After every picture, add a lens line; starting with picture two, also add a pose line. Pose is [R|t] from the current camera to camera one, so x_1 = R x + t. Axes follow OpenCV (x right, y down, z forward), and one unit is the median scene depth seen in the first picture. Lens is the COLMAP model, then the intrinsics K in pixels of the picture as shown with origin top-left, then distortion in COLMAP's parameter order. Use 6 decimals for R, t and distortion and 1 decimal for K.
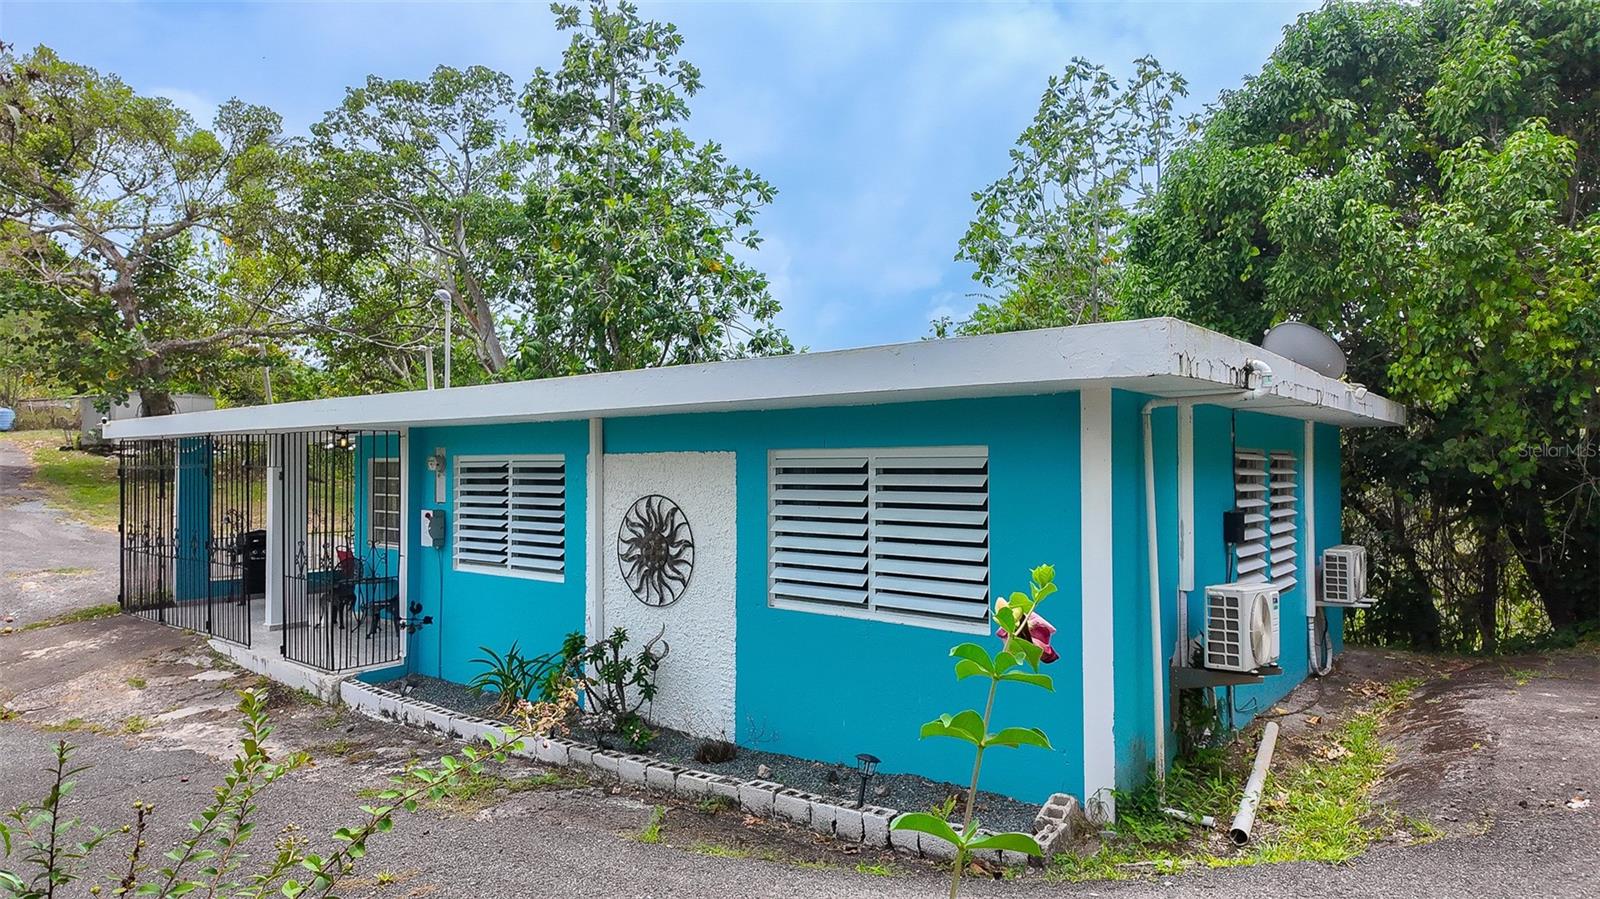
lens RADIAL K [[954.1, 0, 803.2], [0, 954.1, 443.5], [0, 0, 1]] dist [0.007408, 0.002020]
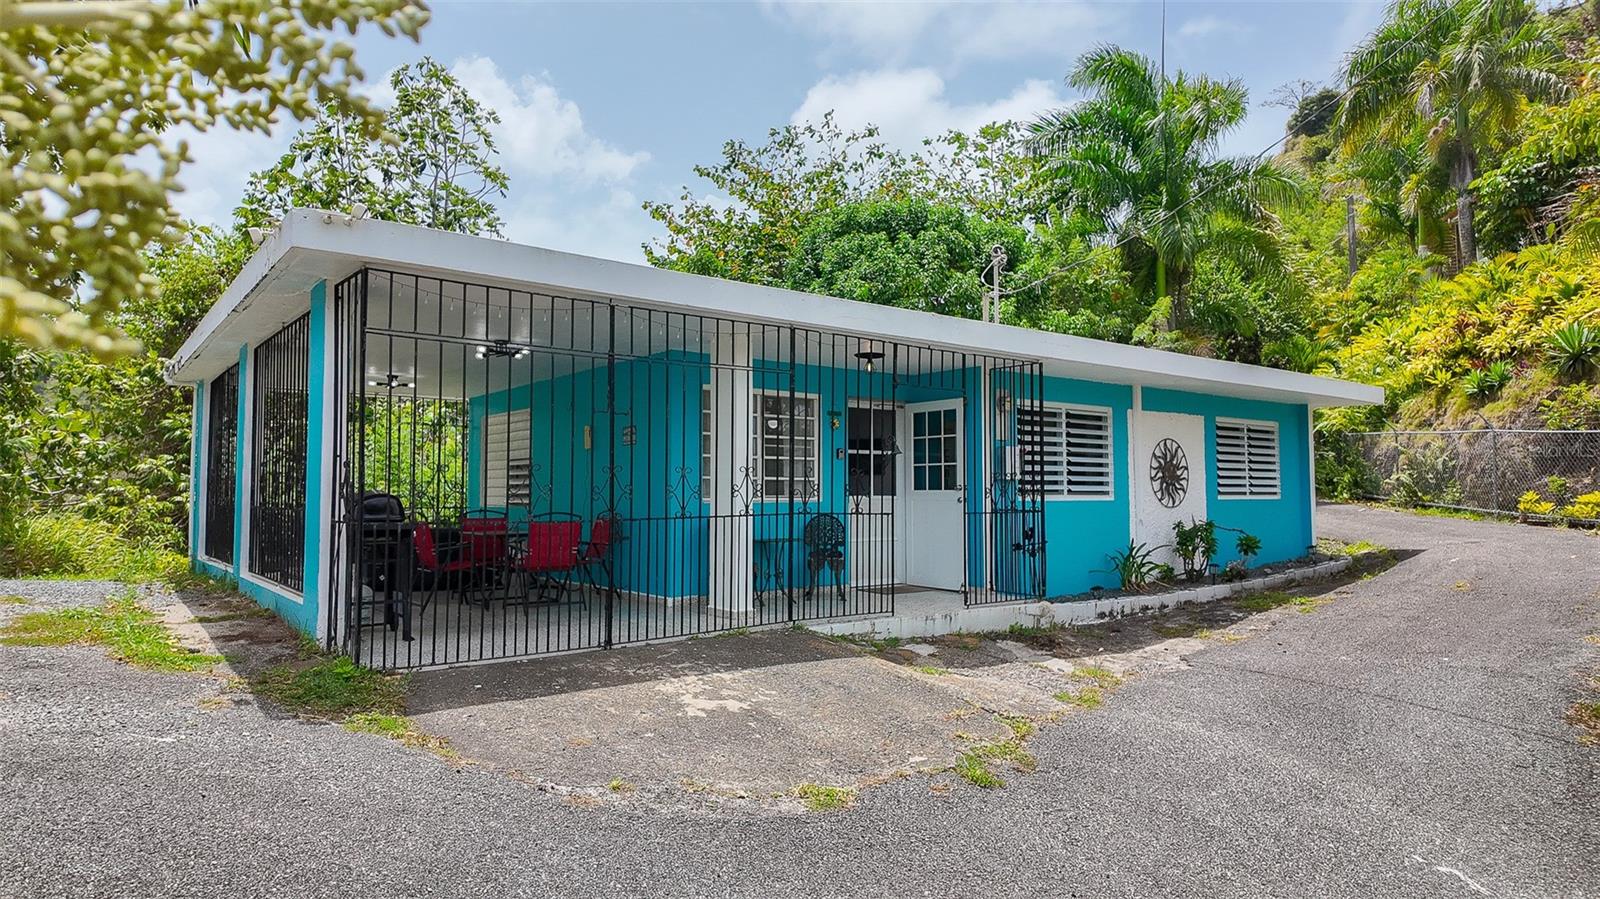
lens RADIAL K [[954.1, 0, 803.4], [0, 954.1, 454.8], [0, 0, 1]] dist [0.007408, 0.002020]
pose [[0.232560, 0.047534, 0.971420, -1.864009], [-0.018216, 0.998843, -0.044515, 0.163492], [-0.972411, -0.007343, 0.233157, 1.217141]]
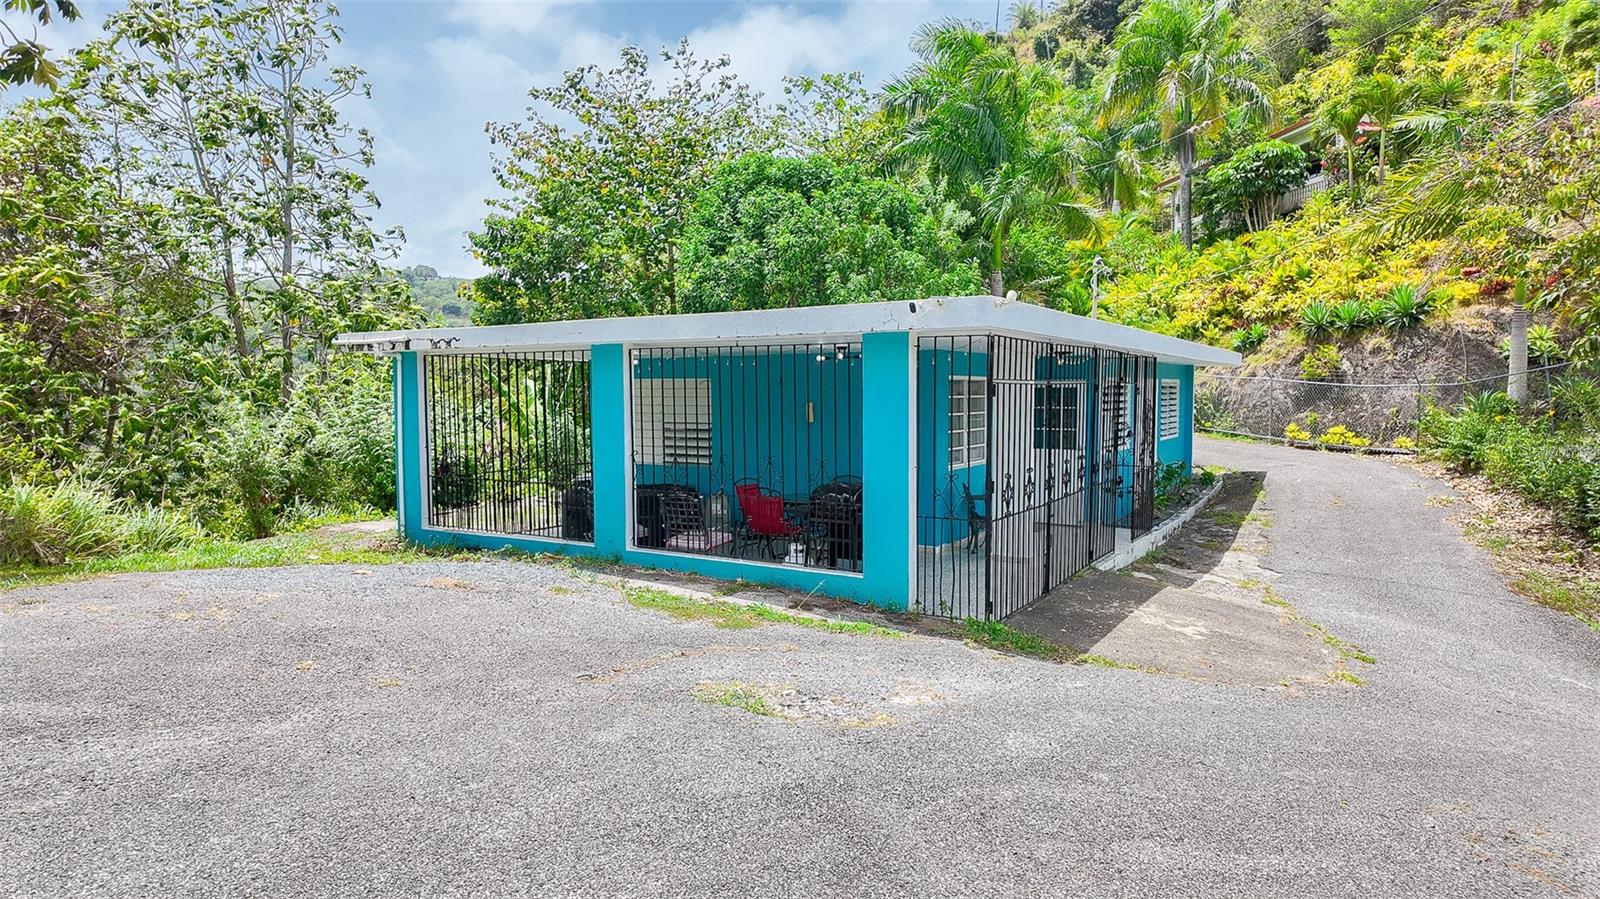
lens RADIAL K [[954.1, 0, 803.2], [0, 954.1, 456.8], [0, 0, 1]] dist [0.007408, 0.002020]
pose [[-0.123413, -0.063024, 0.990352, -2.147657], [-0.014437, 0.997990, 0.061711, 0.074529], [-0.992250, -0.006682, -0.124075, 1.930004]]
